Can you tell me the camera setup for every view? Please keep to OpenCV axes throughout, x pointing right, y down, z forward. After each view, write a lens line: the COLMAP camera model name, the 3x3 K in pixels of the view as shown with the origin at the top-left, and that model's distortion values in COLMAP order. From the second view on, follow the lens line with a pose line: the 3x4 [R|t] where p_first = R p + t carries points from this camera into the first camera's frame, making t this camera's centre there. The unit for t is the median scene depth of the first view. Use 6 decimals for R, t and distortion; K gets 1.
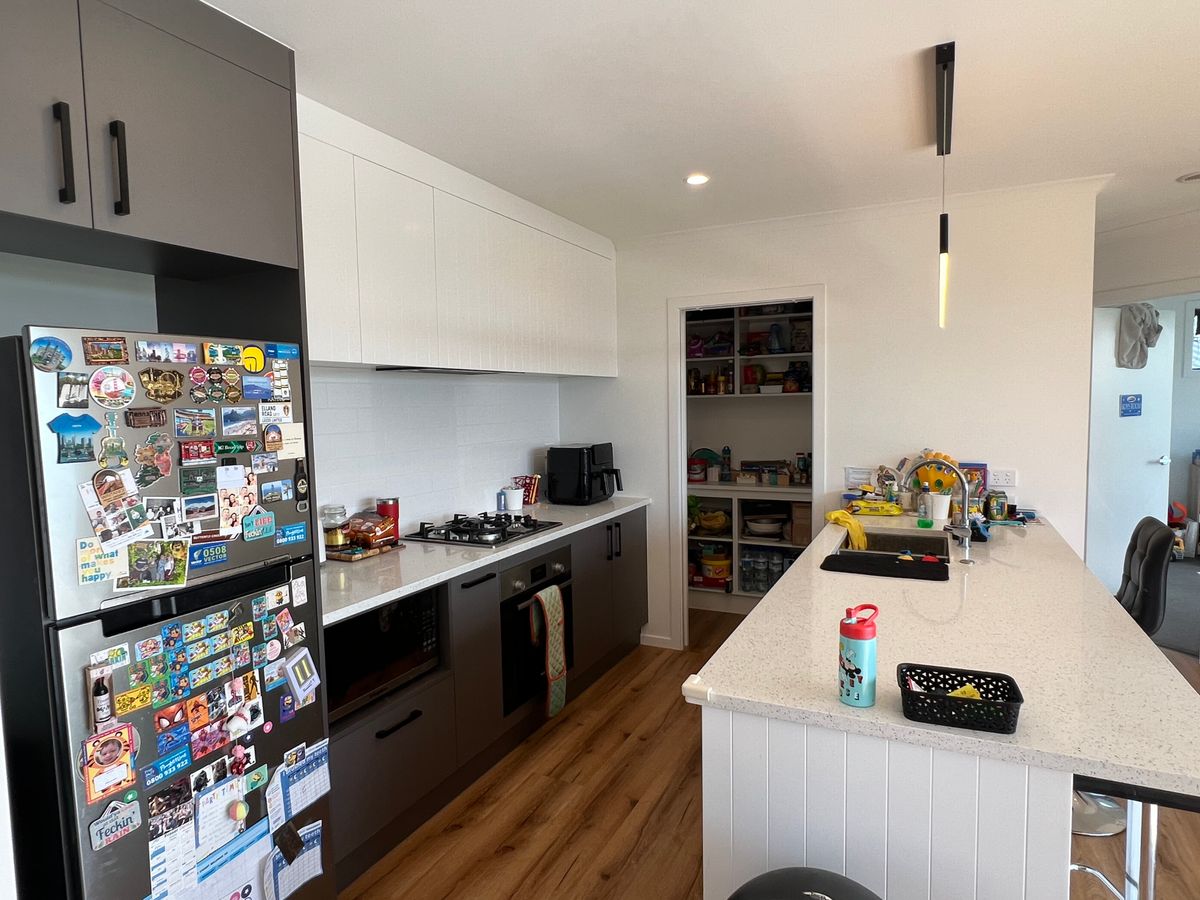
lens RADIAL K [[701.1, 0, 600.0], [0, 701.1, 450.0], [0, 0, 1]] dist [0.000937, 0.000995]
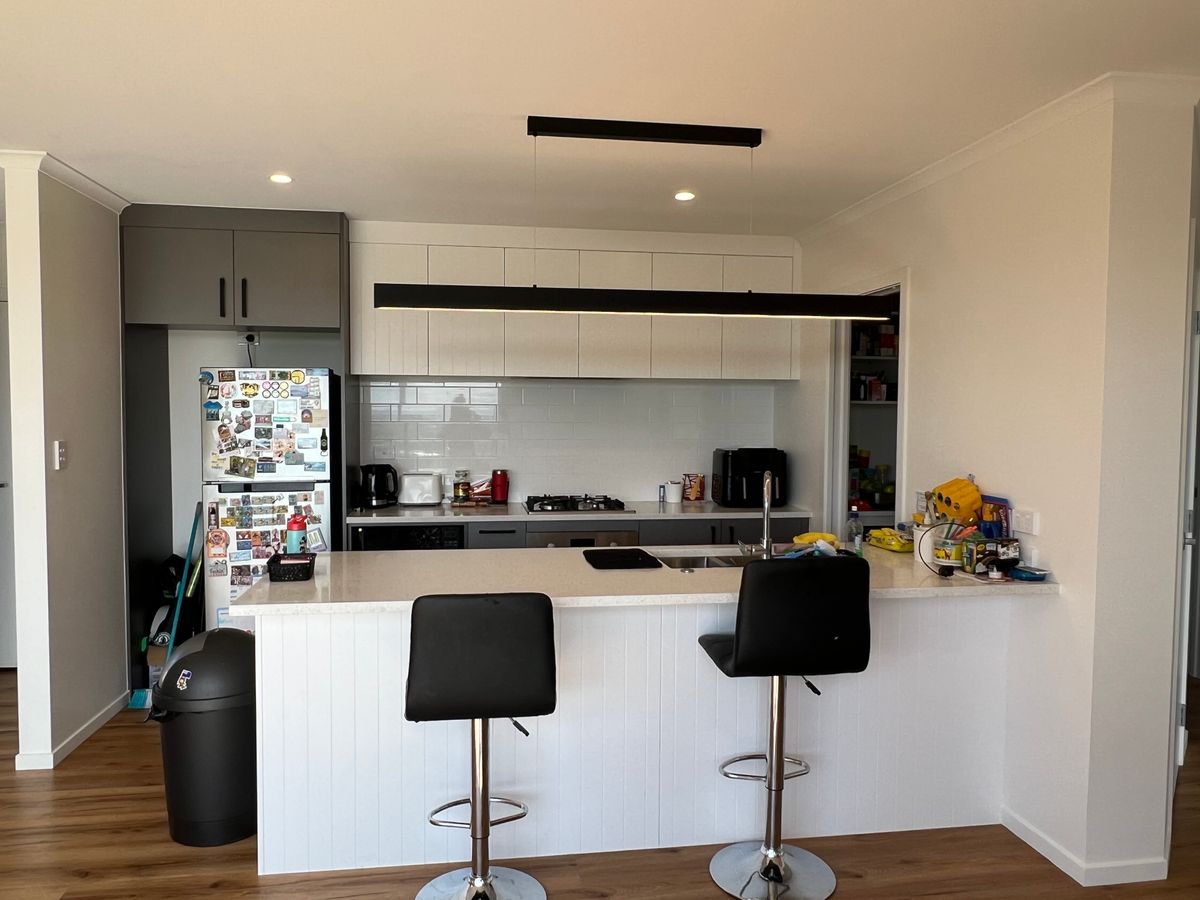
lens RADIAL K [[855.2, 0, 600.0], [0, 855.2, 450.0], [0, 0, 1]] dist [-0.005801, -0.001307]
pose [[0.567580, 0.057604, -0.821301, 2.368227], [-0.074960, 0.997022, 0.018126, -0.033929], [0.819899, 0.051277, 0.570208, 0.363752]]
